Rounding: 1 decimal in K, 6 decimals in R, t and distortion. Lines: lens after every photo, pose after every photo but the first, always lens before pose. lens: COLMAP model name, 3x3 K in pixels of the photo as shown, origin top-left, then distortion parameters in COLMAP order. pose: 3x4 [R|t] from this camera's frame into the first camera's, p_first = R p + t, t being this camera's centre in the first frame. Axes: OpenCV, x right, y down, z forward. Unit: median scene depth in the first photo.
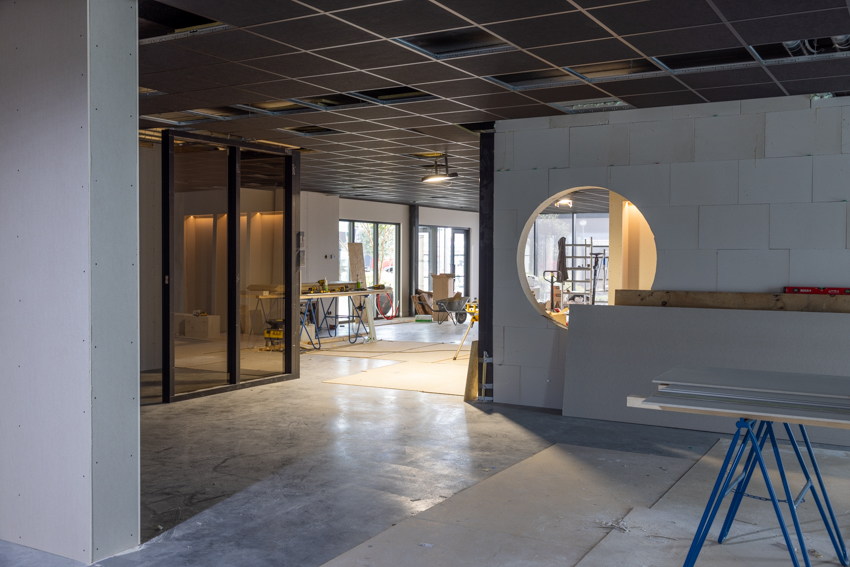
lens RADIAL K [[852.8, 0, 424.3], [0, 852.8, 281.5], [0, 0, 1]] dist [0.010064, 0.000000]
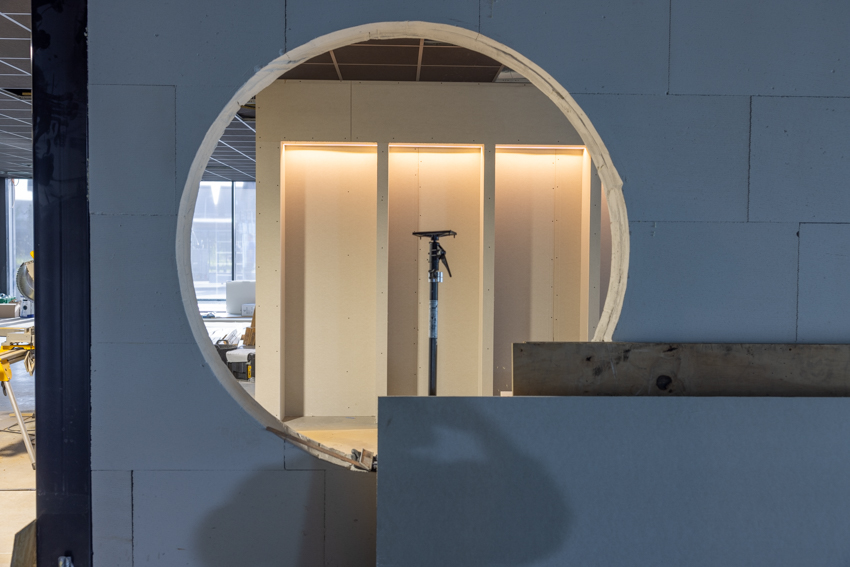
lens RADIAL K [[852.8, 0, 423.9], [0, 852.8, 278.8], [0, 0, 1]] dist [0.010064, 0.000000]
pose [[0.858936, -0.023142, 0.511559, 0.032155], [0.015070, 0.999688, 0.019920, -0.022406], [-0.511860, -0.009401, 0.859017, 0.759700]]
